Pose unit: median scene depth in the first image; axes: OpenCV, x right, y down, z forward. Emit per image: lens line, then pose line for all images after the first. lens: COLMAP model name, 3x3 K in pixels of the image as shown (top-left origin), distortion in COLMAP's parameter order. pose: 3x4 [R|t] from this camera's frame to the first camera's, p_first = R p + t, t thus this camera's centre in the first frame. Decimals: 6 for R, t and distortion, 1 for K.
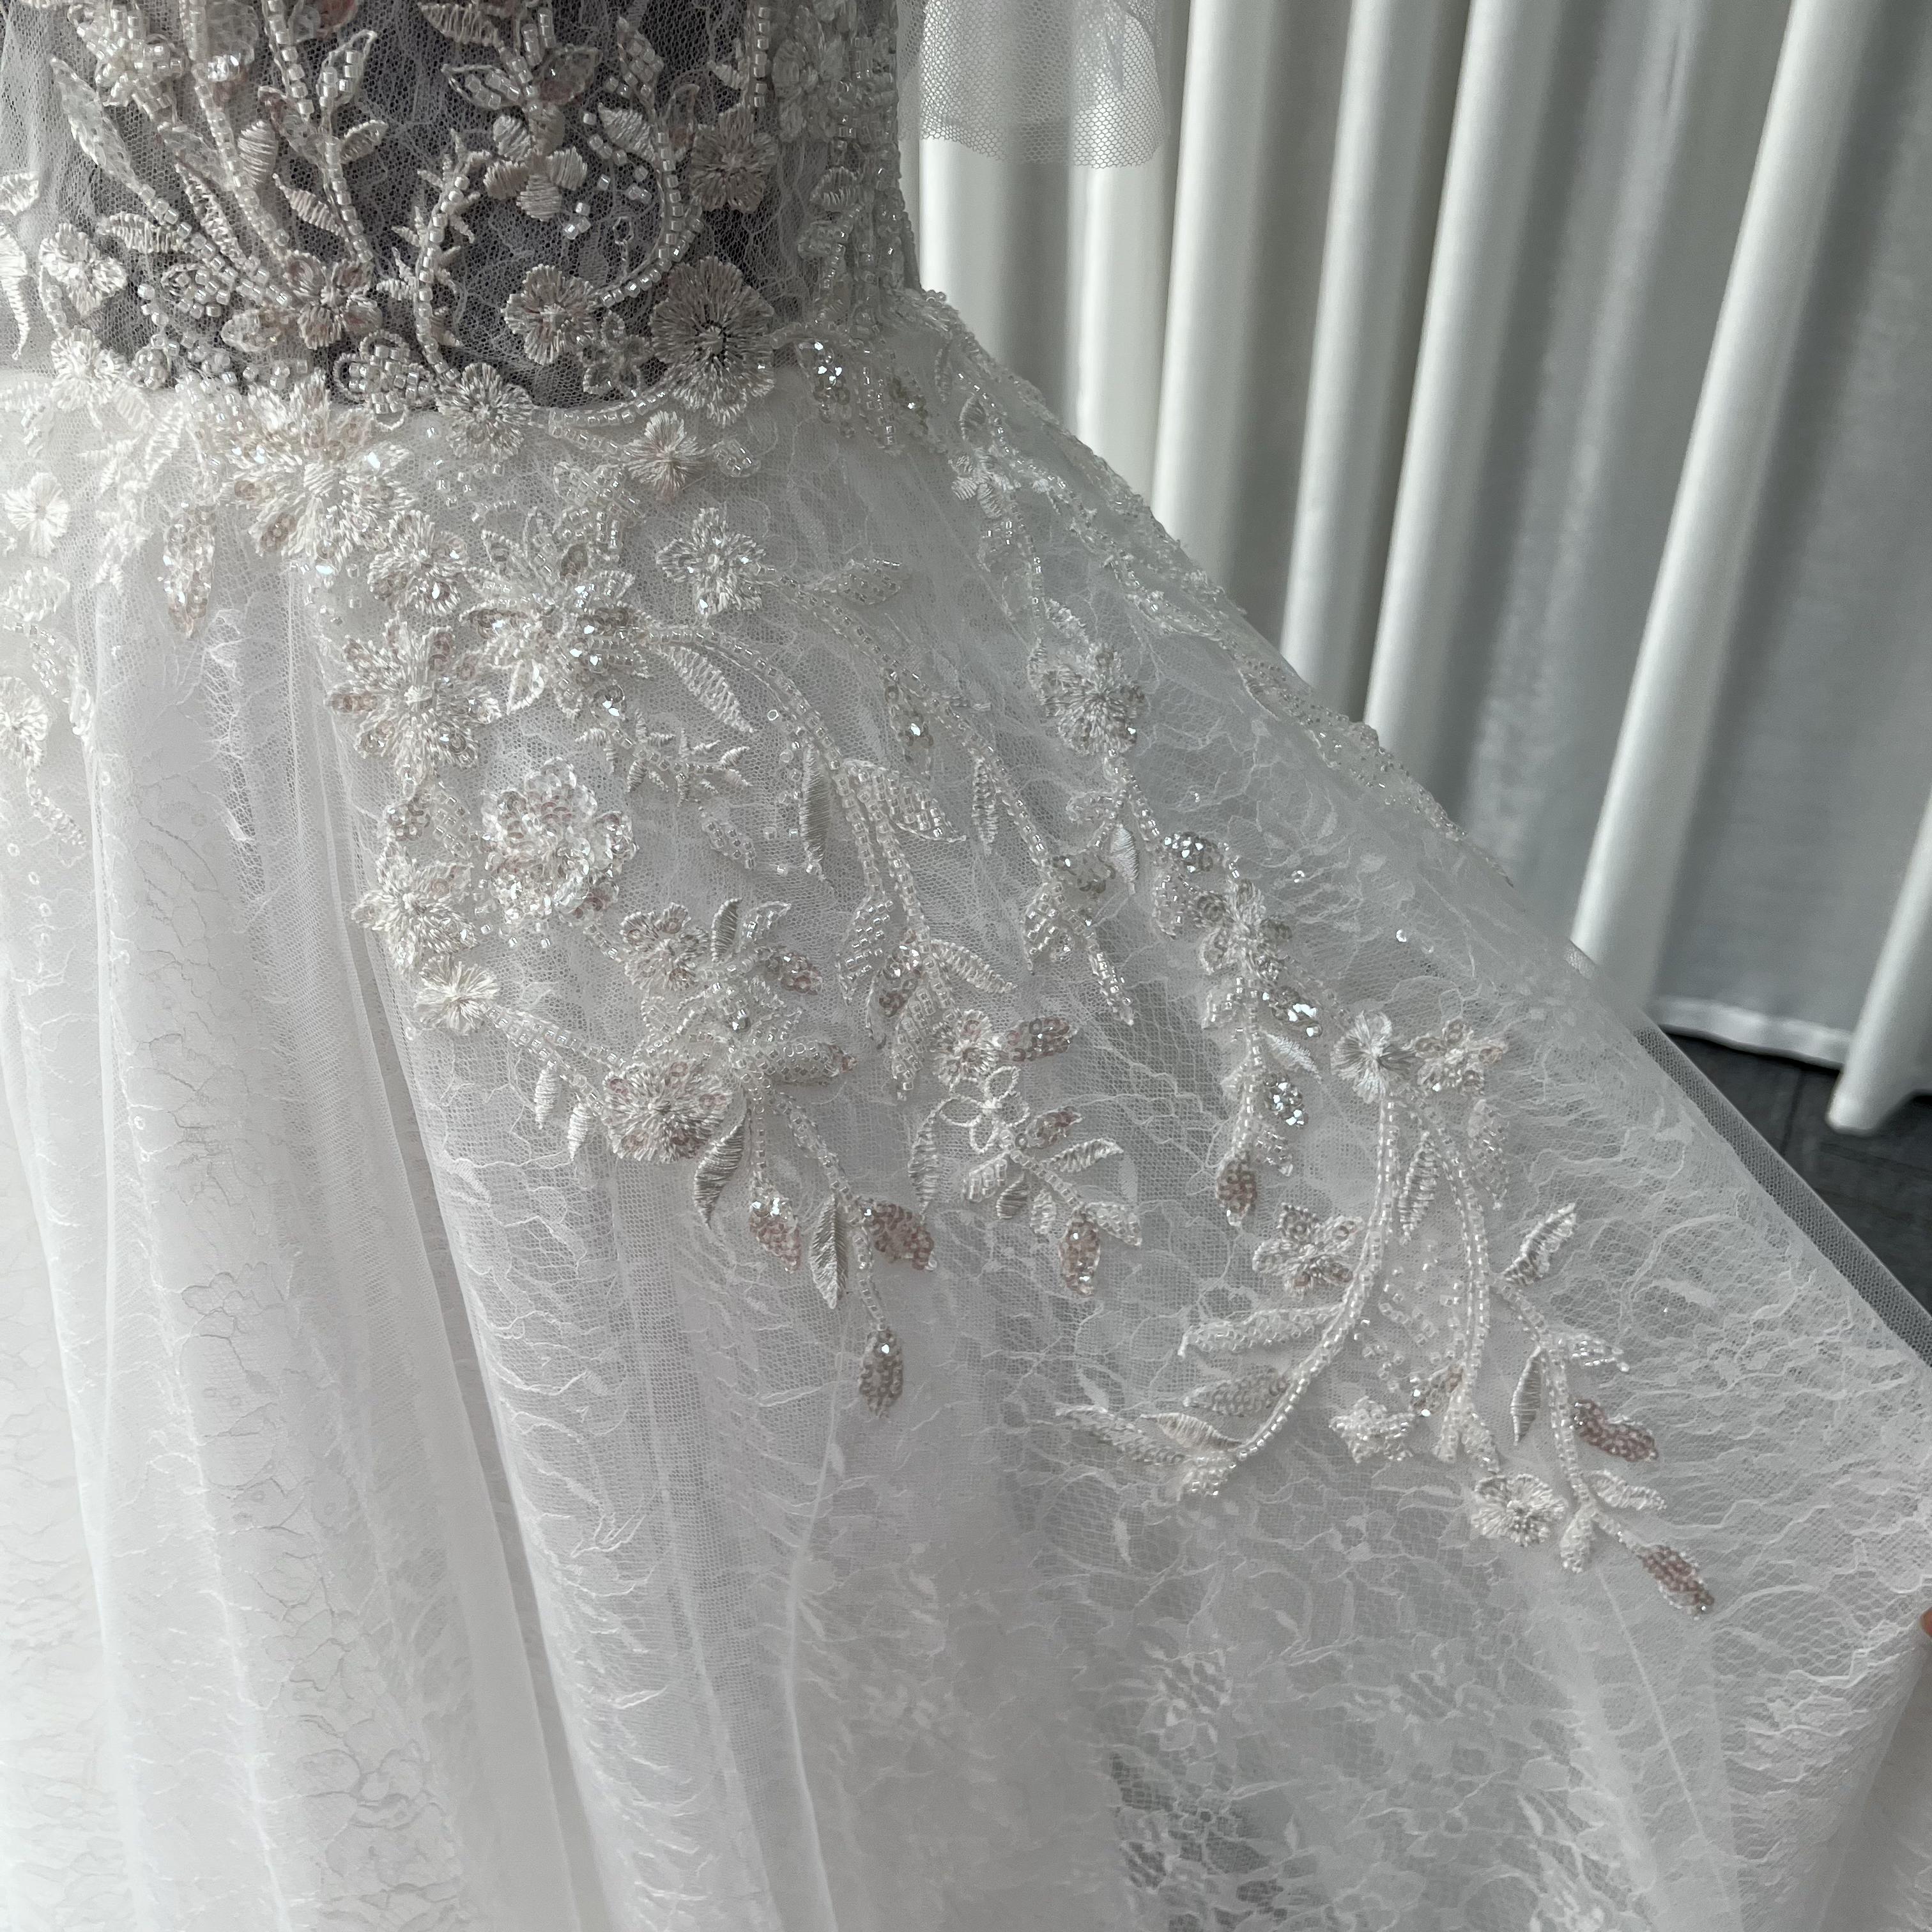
lens RADIAL K [[1981.6, 0, 961.2], [0, 1981.6, 1004.4], [0, 0, 1]] dist [0.024604, 0.000000]
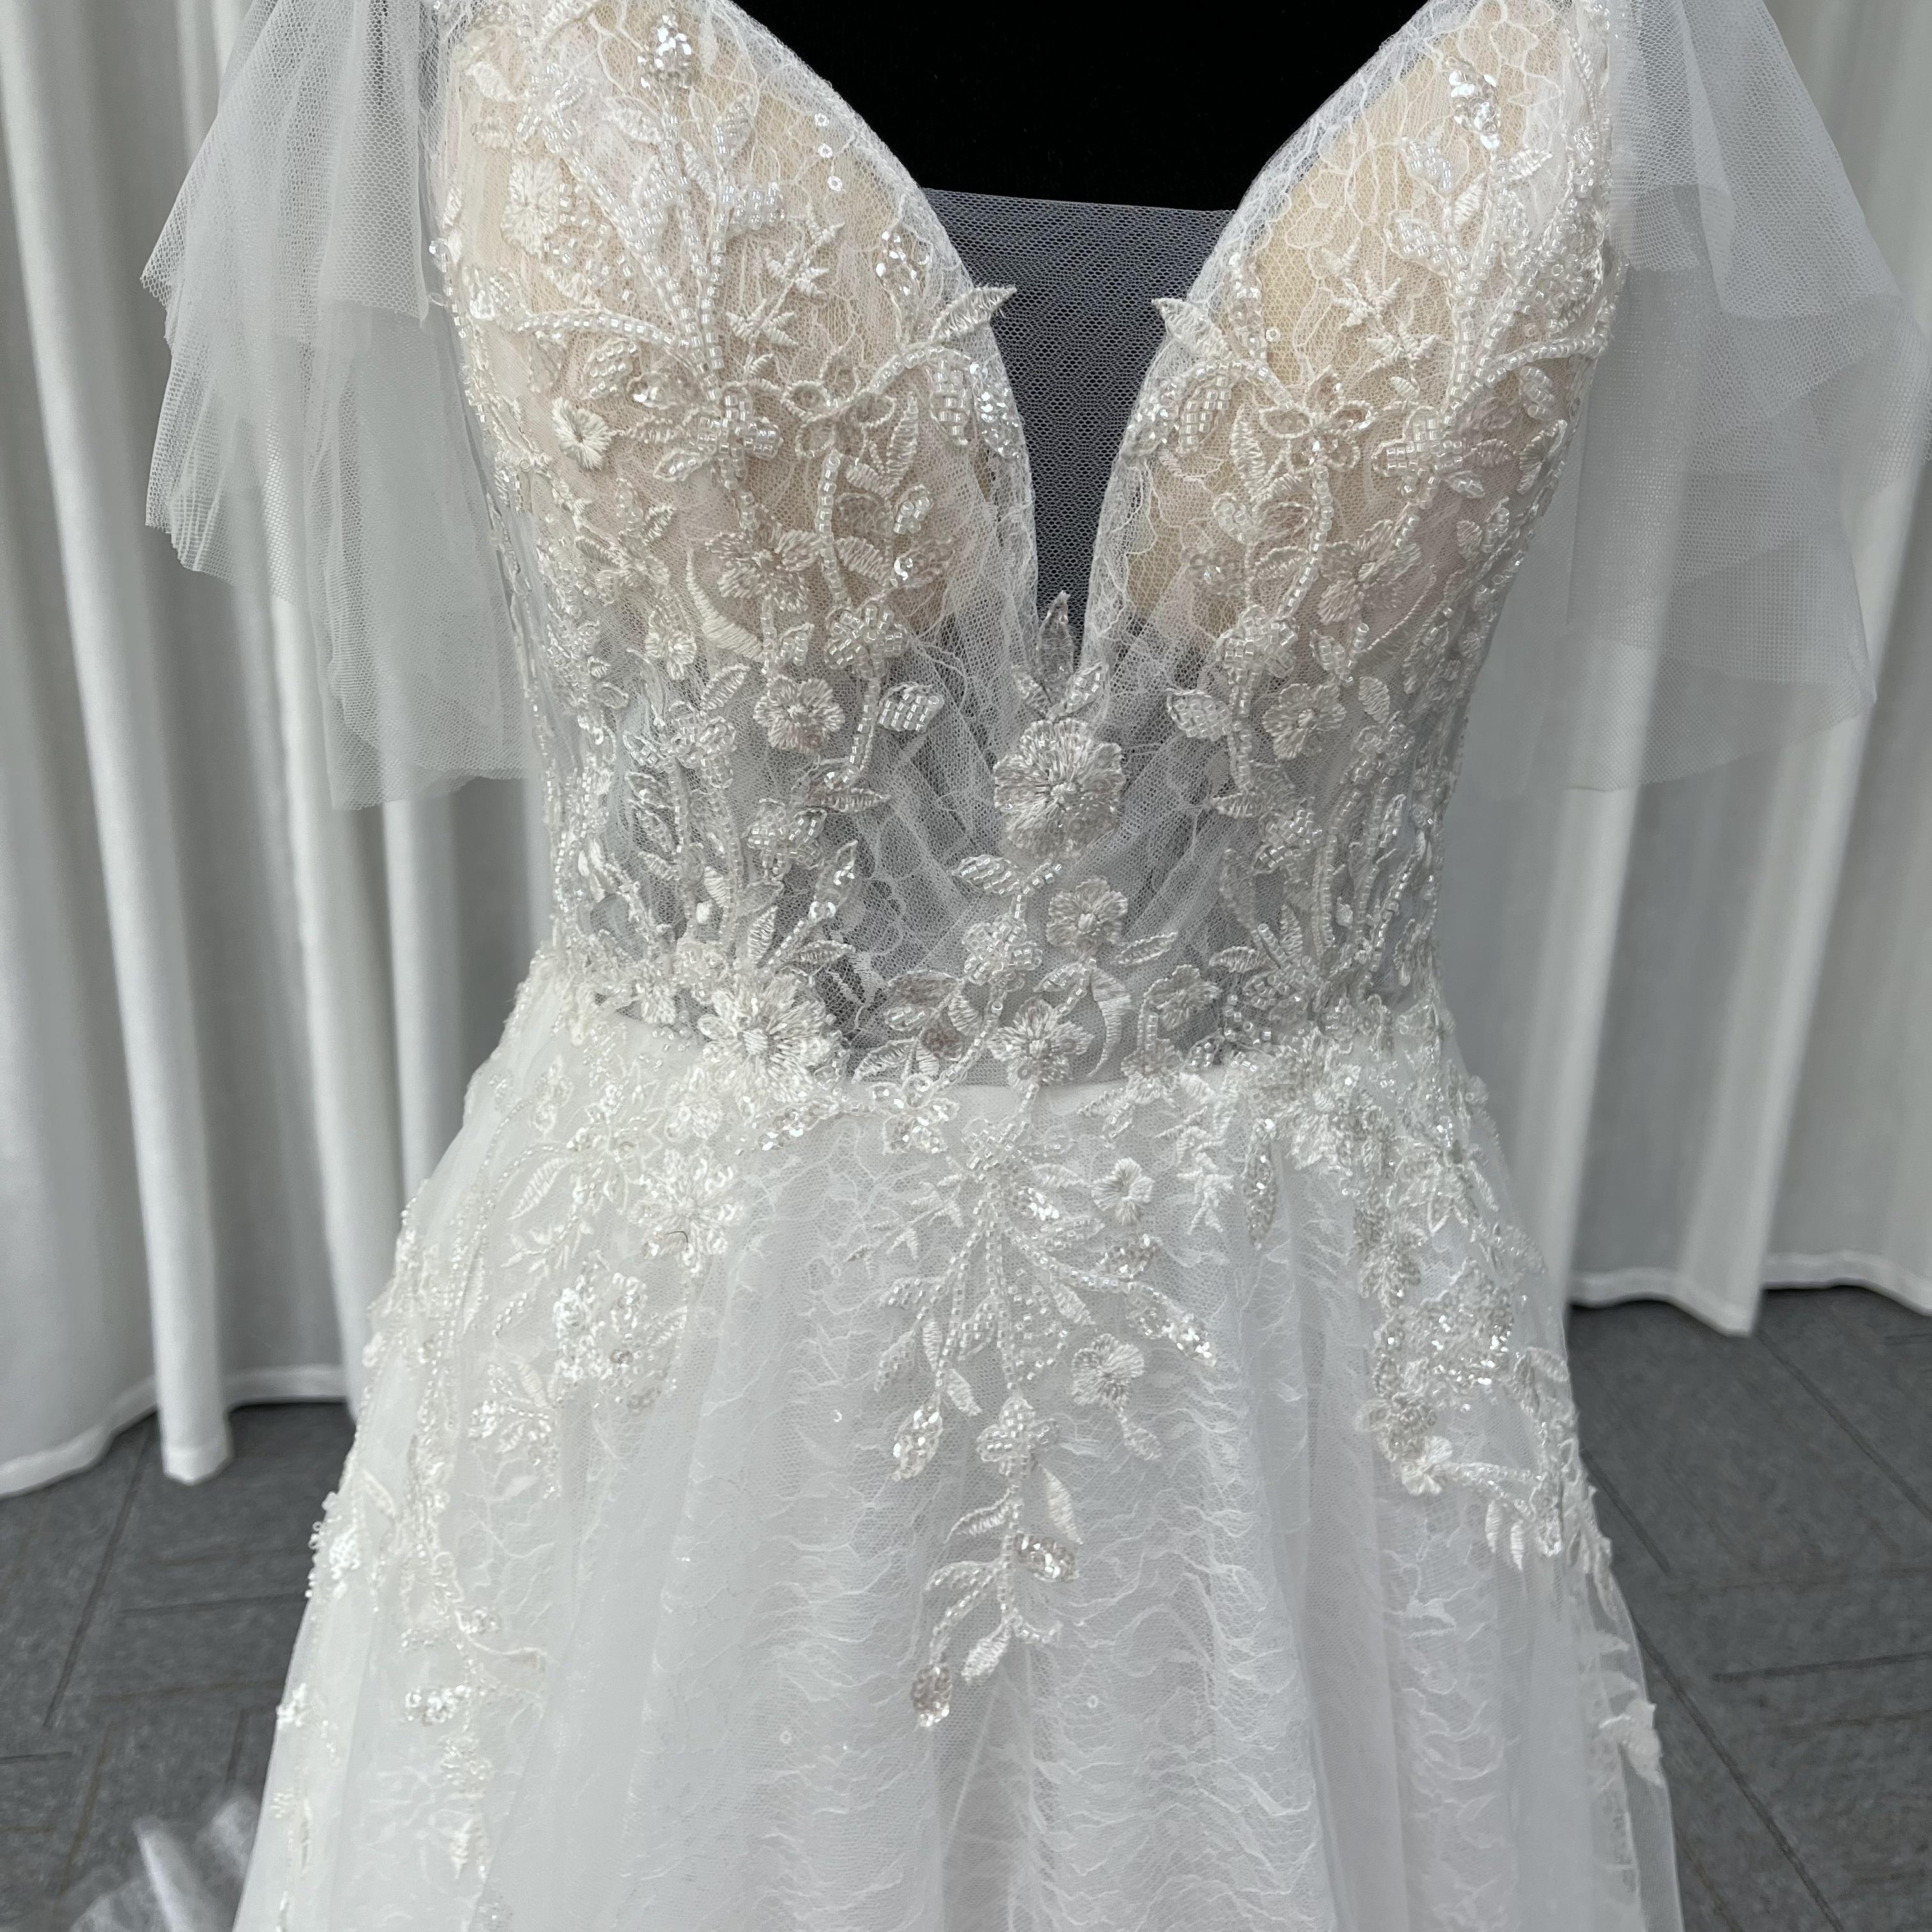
lens RADIAL K [[1981.6, 0, 973.1], [0, 1981.6, 947.5], [0, 0, 1]] dist [0.024604, 0.000000]
pose [[0.794535, -0.205019, 0.571560, -1.232347], [0.344810, 0.927128, -0.146765, -0.244524], [-0.499820, 0.313689, 0.807328, 0.015720]]
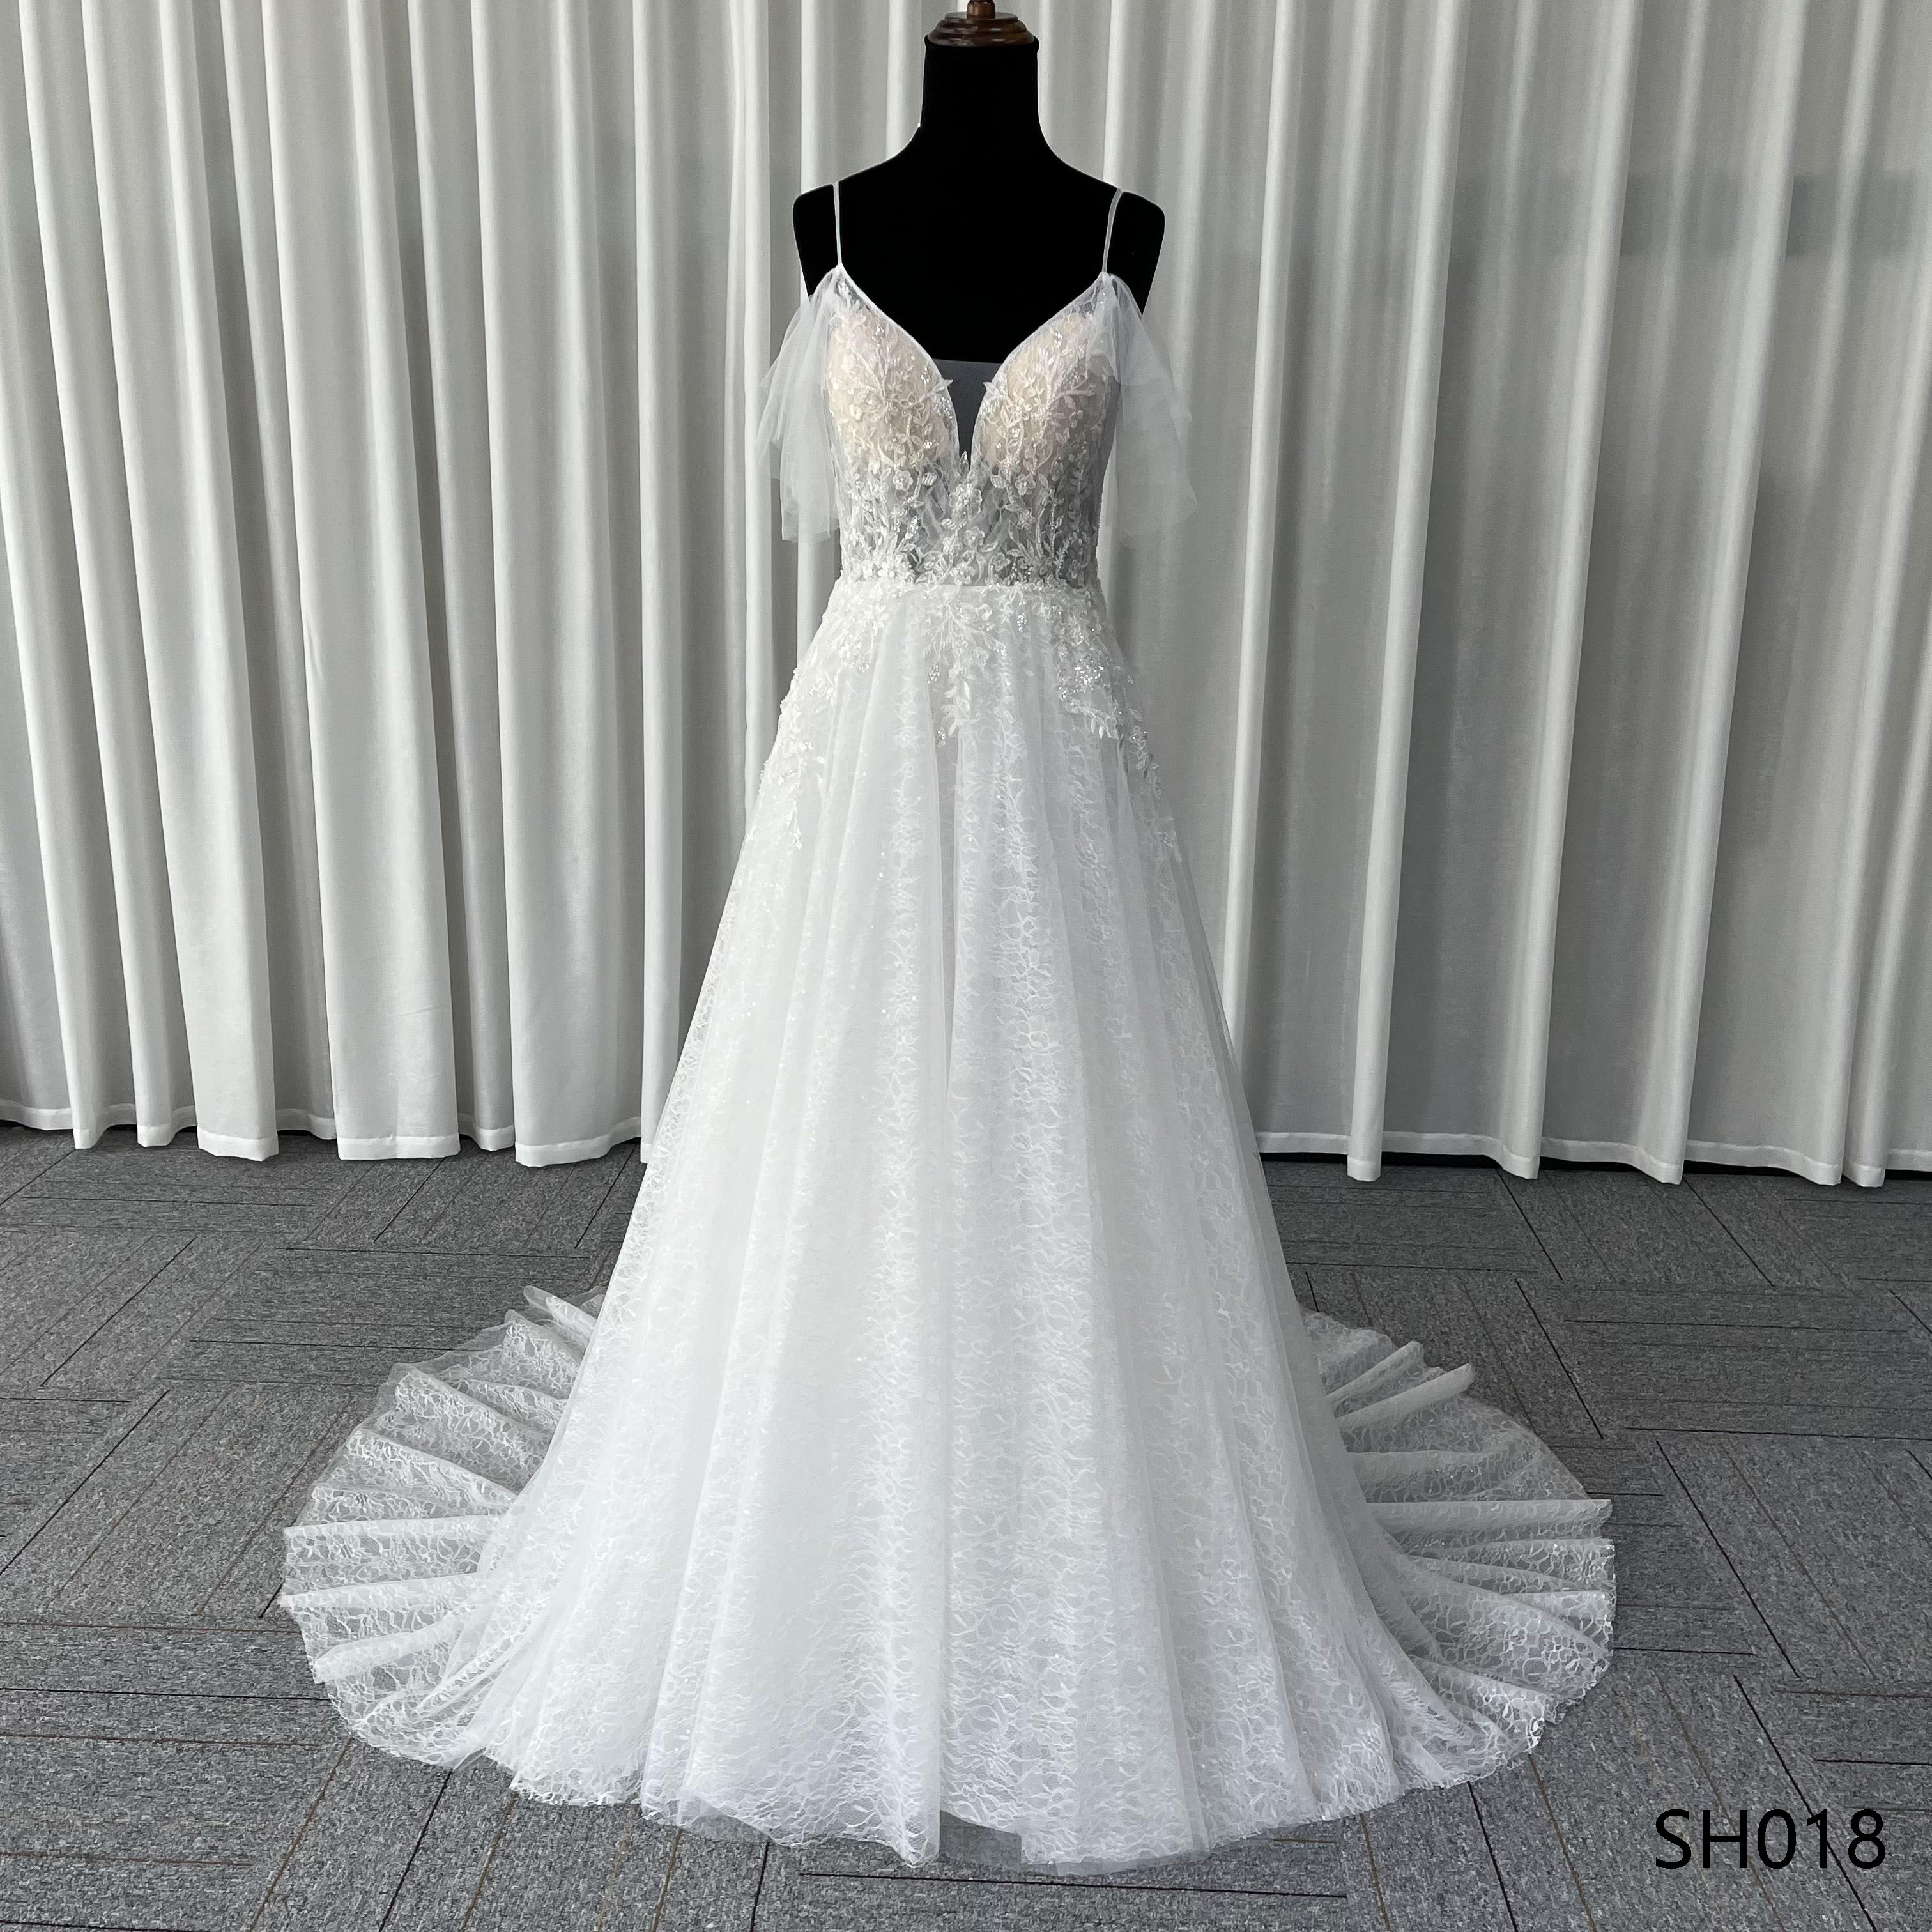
lens RADIAL K [[1981.6, 0, 965.4], [0, 1981.6, 979.5], [0, 0, 1]] dist [0.024604, 0.000000]
pose [[0.869245, -0.115715, 0.480649, -2.945861], [0.283329, 0.913323, -0.292516, 1.971331], [-0.405140, 0.390450, 0.826687, -2.610963]]
